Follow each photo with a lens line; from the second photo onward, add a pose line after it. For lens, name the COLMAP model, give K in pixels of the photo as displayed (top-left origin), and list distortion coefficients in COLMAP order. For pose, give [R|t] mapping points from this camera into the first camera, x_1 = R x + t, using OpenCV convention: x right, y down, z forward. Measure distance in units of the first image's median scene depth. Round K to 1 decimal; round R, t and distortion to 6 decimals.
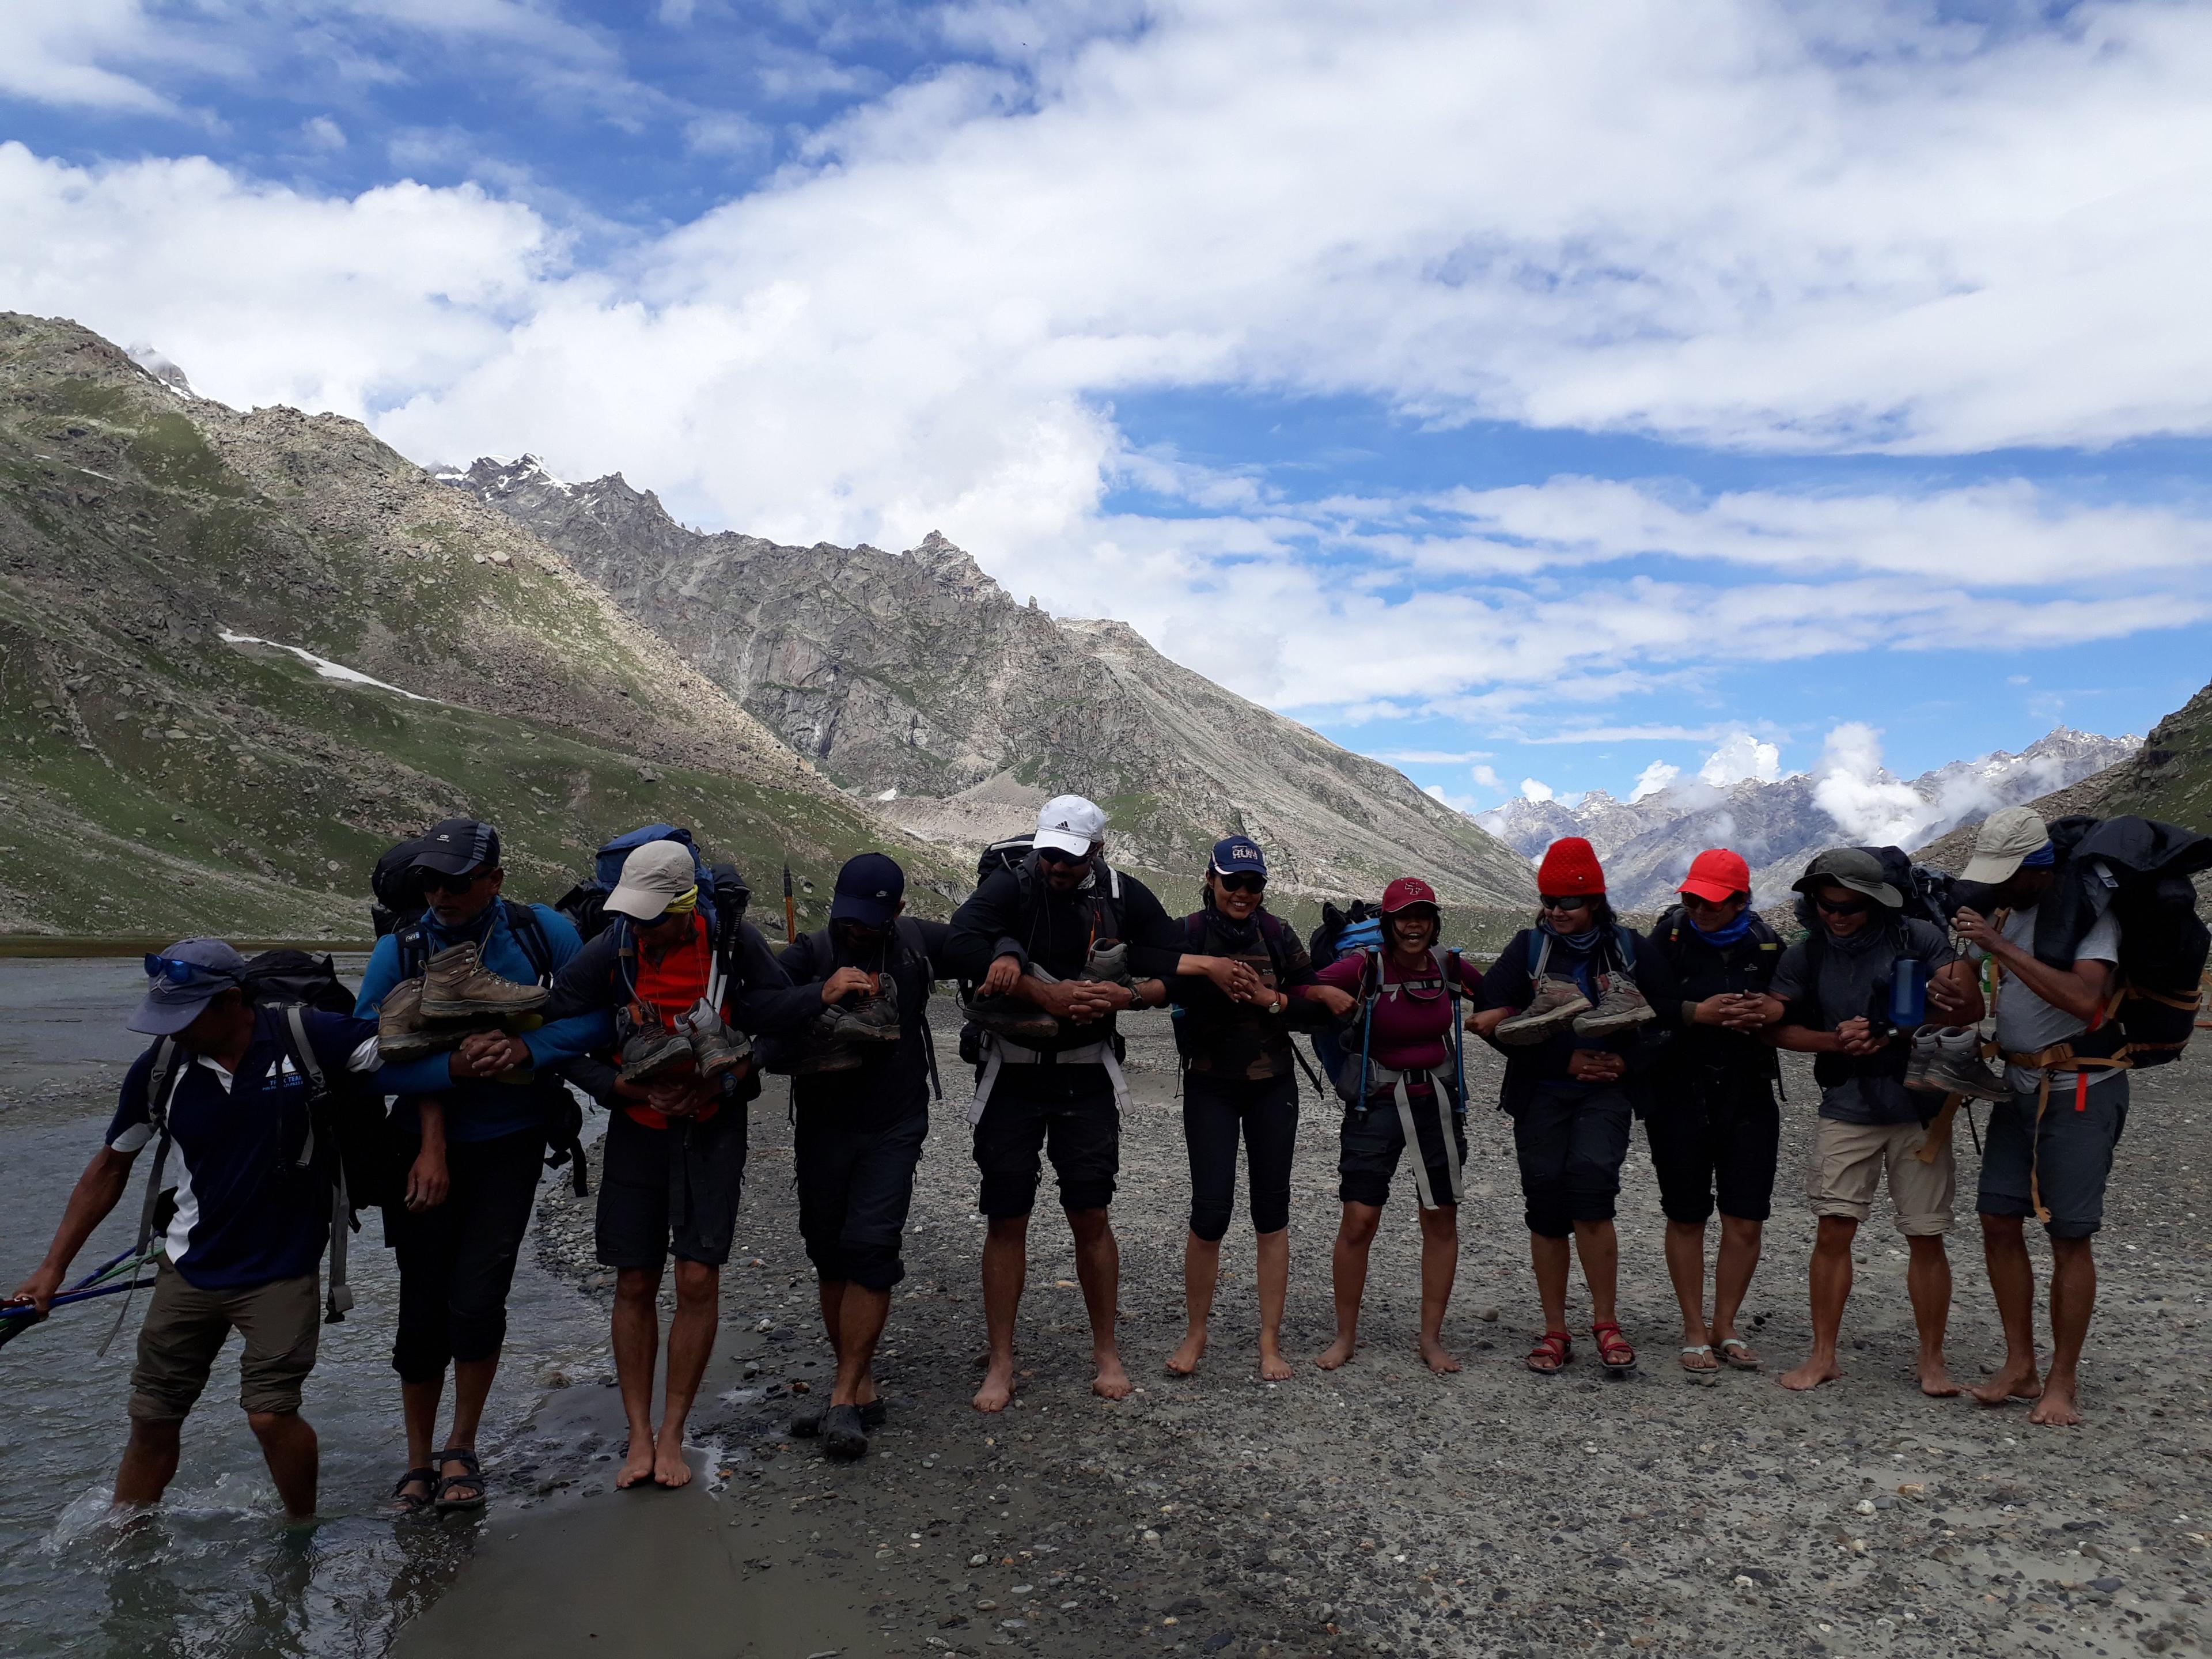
lens RADIAL K [[1733.6, 0, 1107.0], [0, 1733.6, 828.2], [0, 0, 1]] dist [-0.003297, -0.003530]
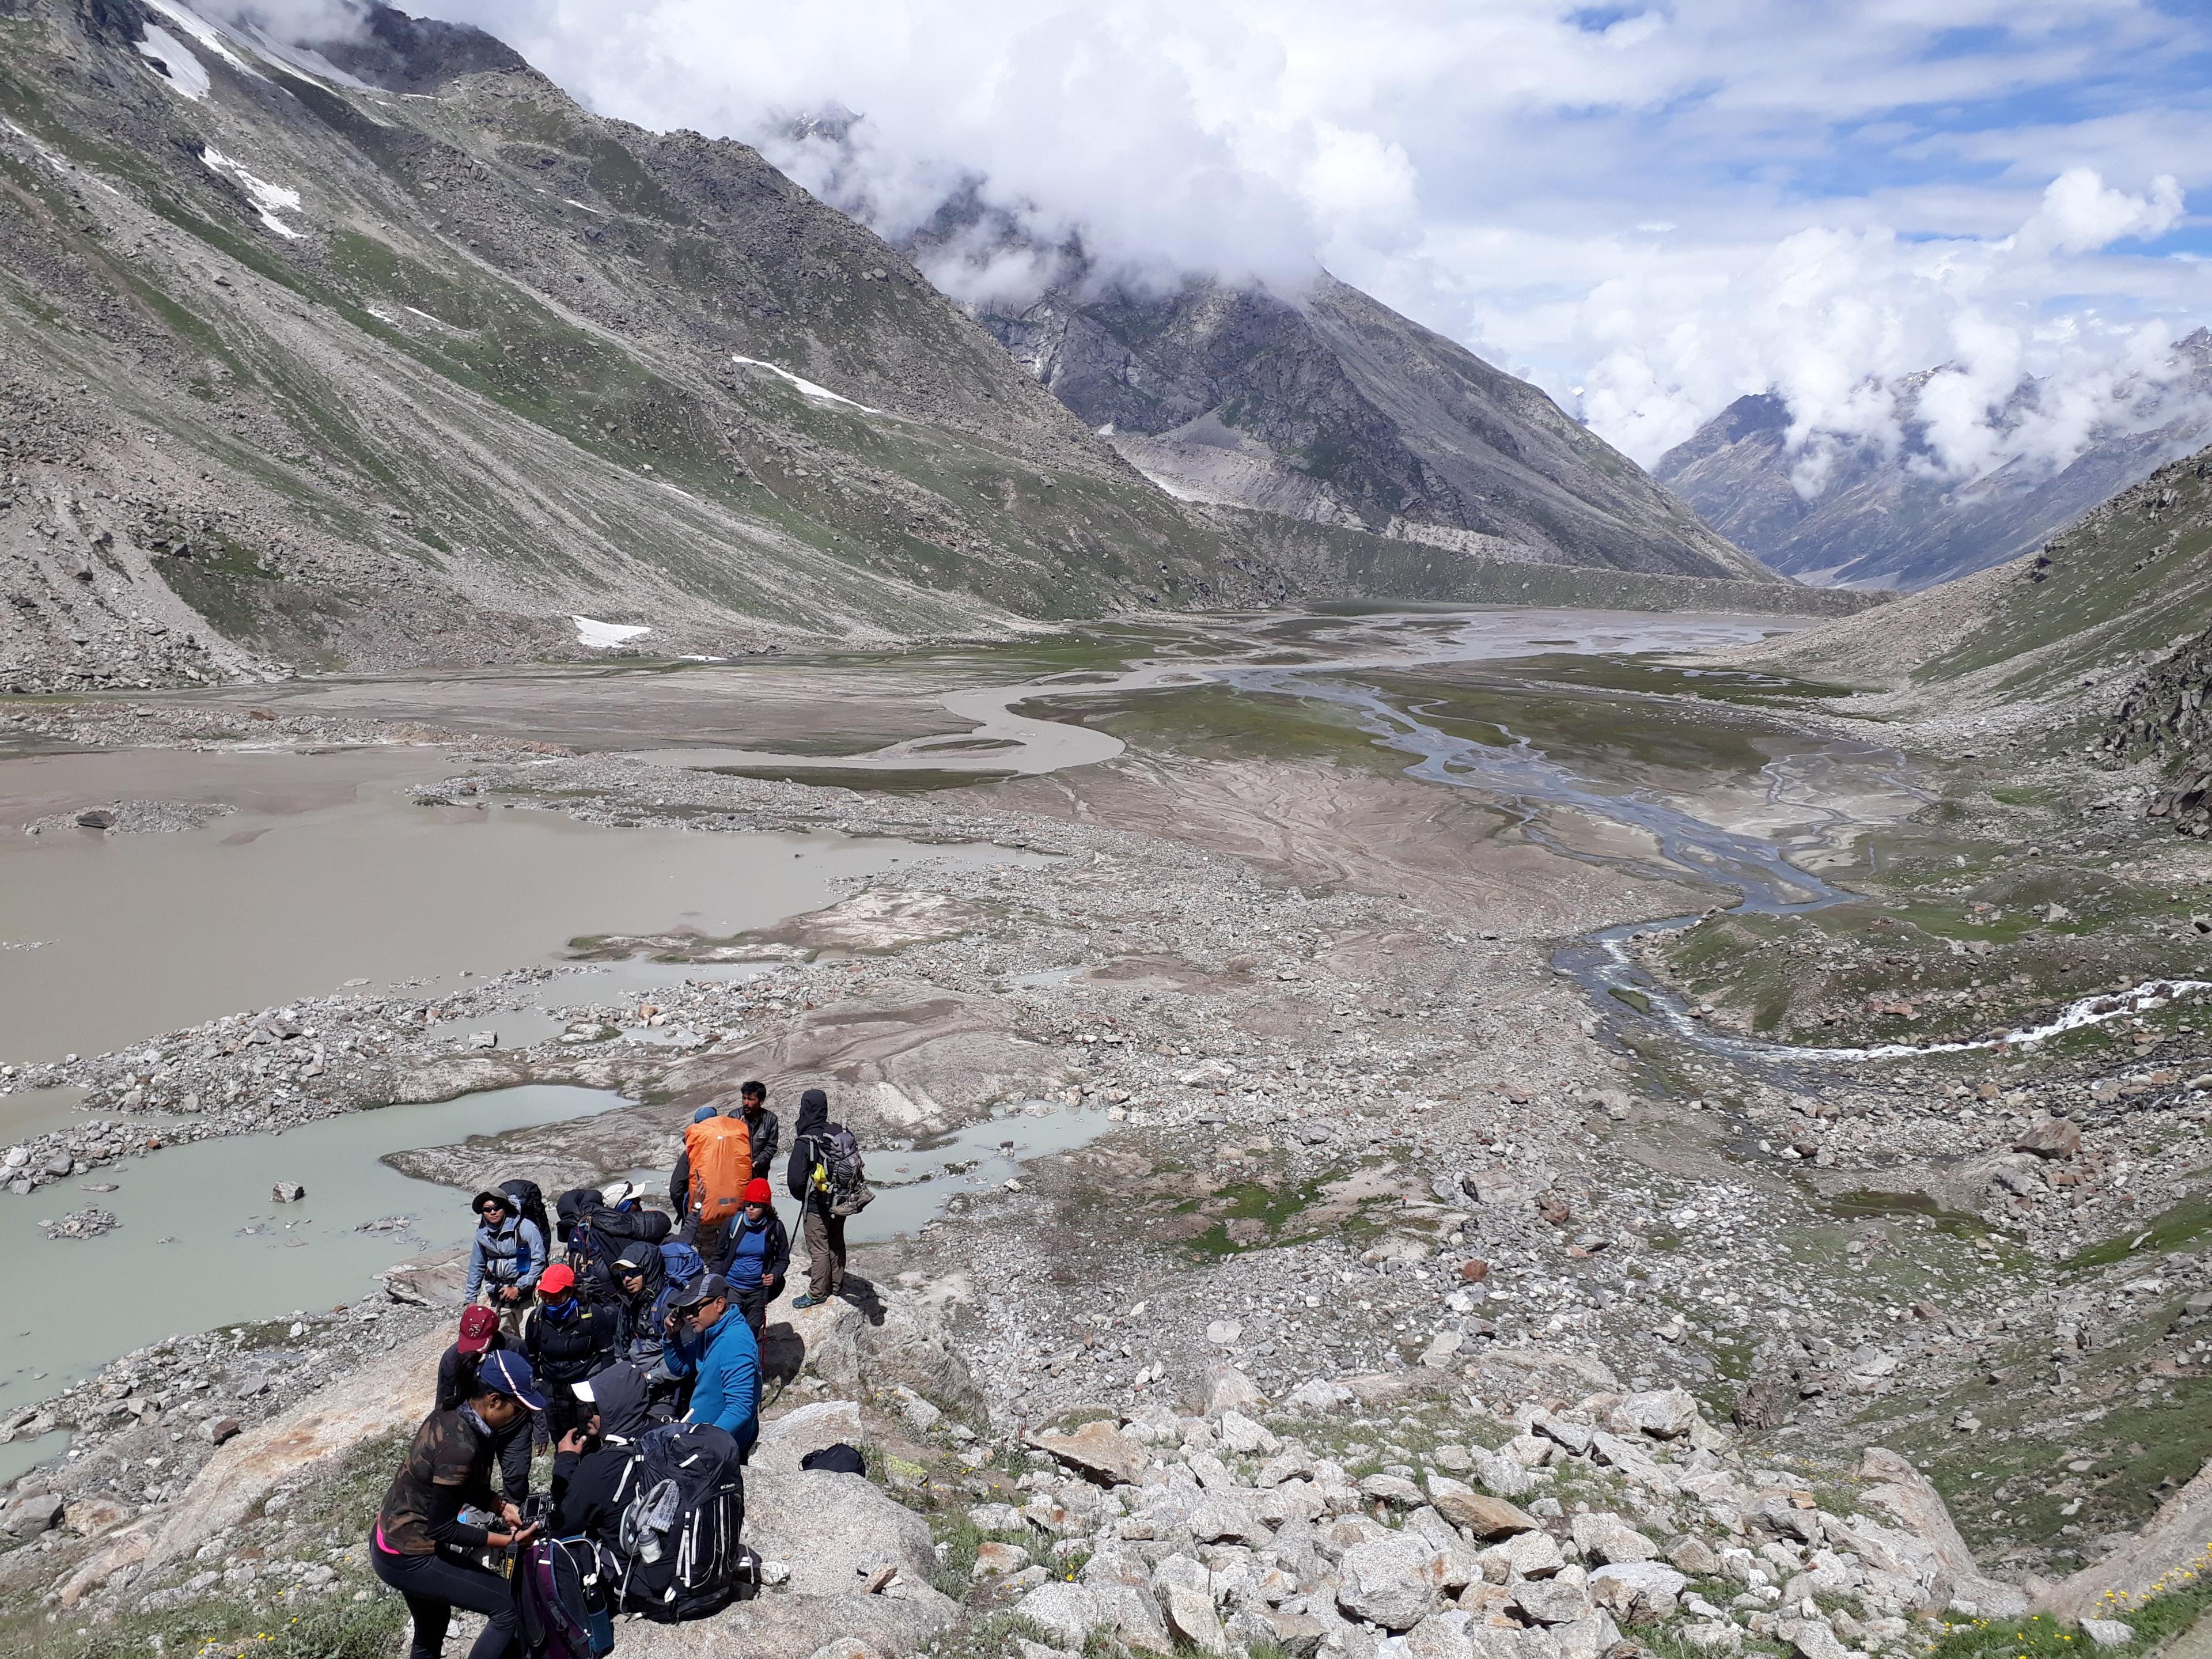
lens RADIAL K [[1733.6, 0, 1104.1], [0, 1733.6, 830.6], [0, 0, 1]] dist [-0.003297, -0.003530]
pose [[0.997565, 0.045535, -0.052828, -0.056061], [-0.031270, 0.969068, 0.244805, -0.043300], [0.062341, -0.242557, 0.968132, -0.184929]]
